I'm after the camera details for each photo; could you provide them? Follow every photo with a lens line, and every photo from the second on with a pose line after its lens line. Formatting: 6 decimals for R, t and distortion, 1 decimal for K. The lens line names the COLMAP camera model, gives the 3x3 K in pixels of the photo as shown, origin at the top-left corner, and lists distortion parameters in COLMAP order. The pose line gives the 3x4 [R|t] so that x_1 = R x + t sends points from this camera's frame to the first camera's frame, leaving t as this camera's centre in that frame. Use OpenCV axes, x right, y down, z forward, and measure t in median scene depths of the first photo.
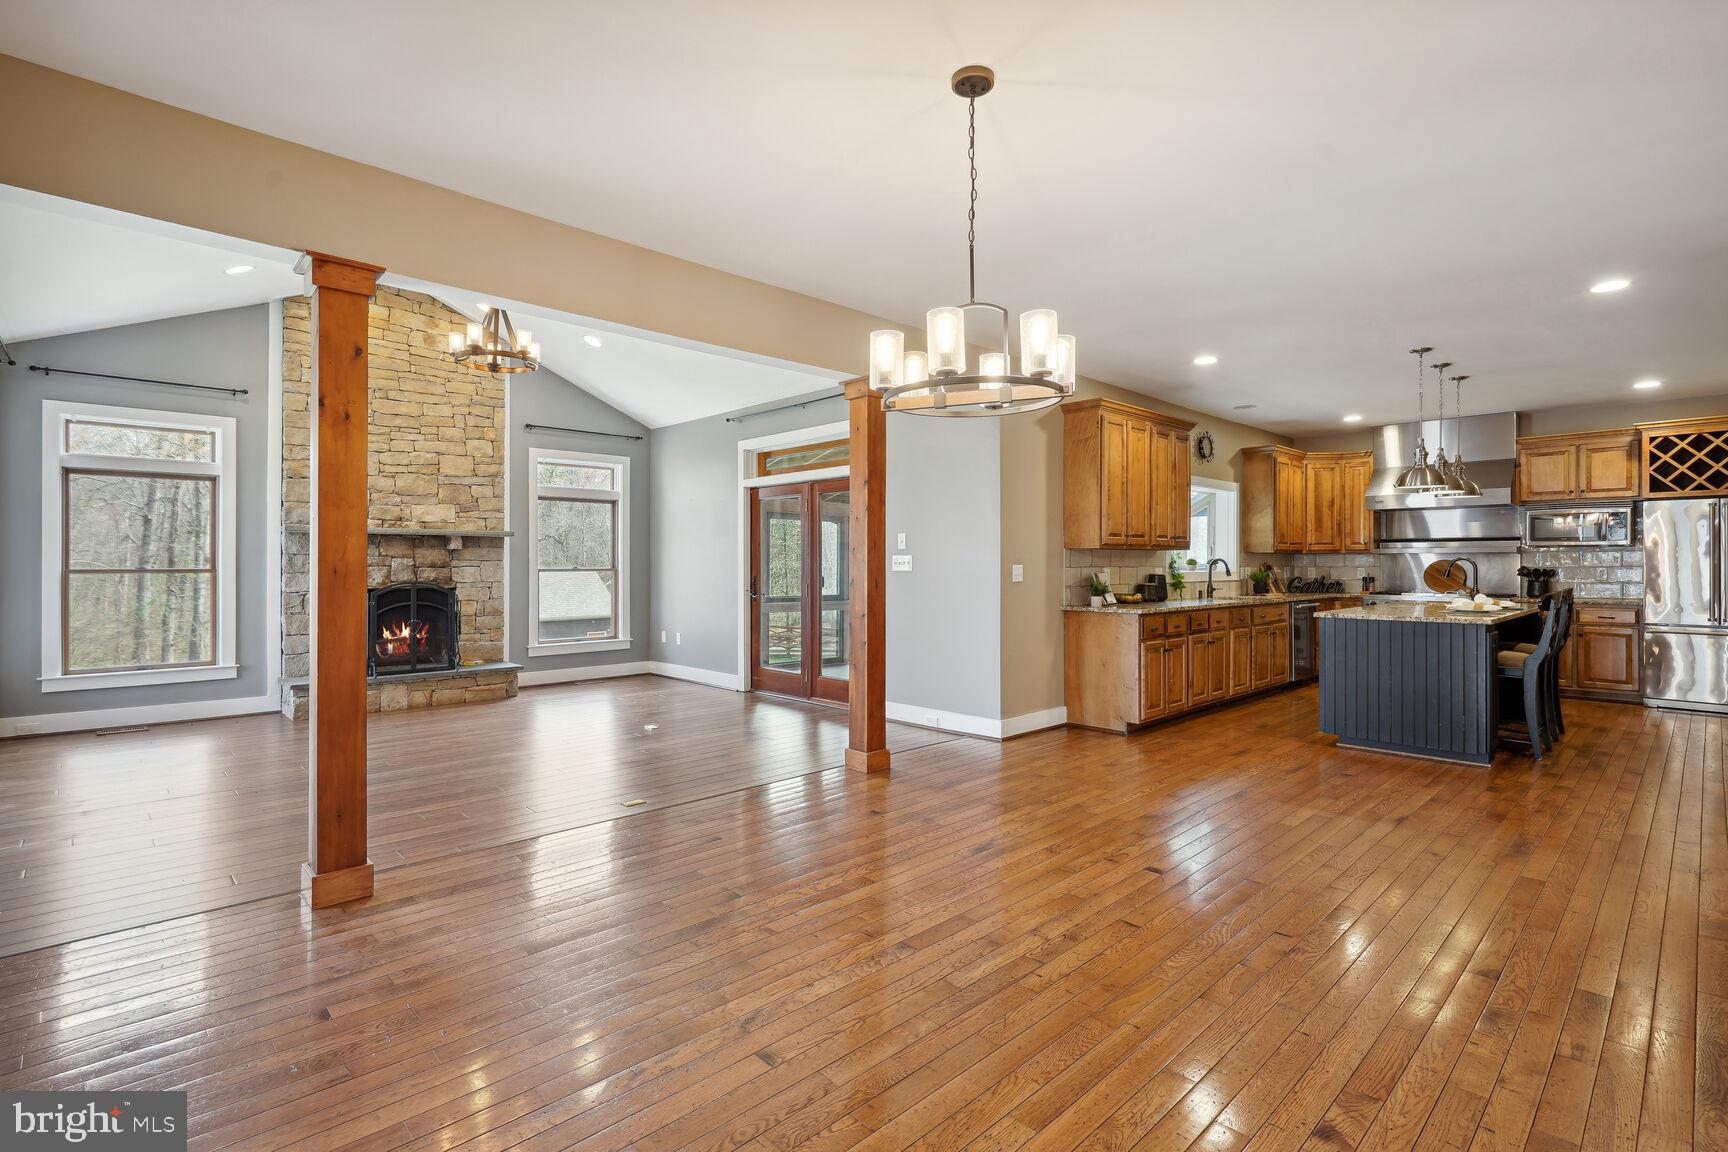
lens RADIAL K [[799.4, 0, 863.5], [0, 799.4, 564.1], [0, 0, 1]] dist [0.000109, -0.000907]
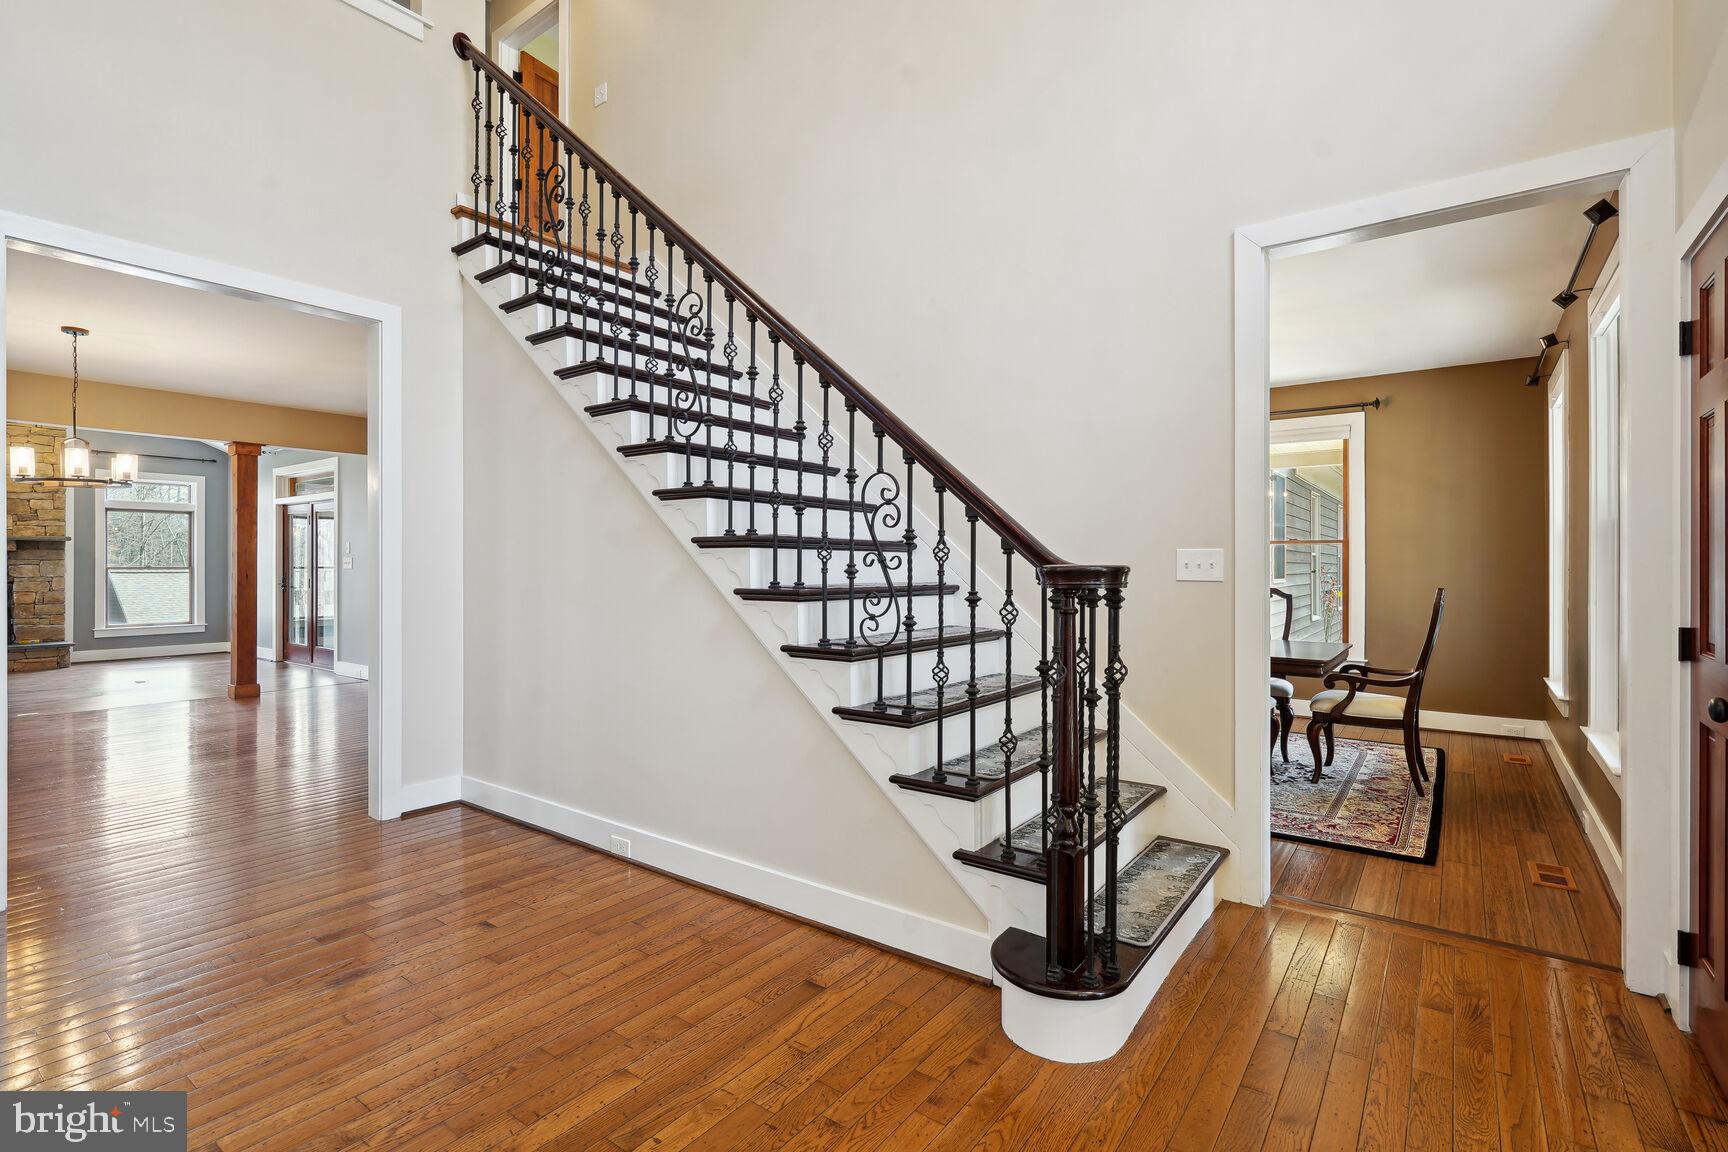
lens RADIAL K [[799.4, 0, 866.5], [0, 799.4, 571.5], [0, 0, 1]] dist [0.000109, -0.000907]
pose [[0.985424, 0.001025, 0.170113, 0.574739], [-0.002363, 0.999968, 0.007662, 0.000930], [-0.170100, -0.007952, 0.985395, -0.444164]]
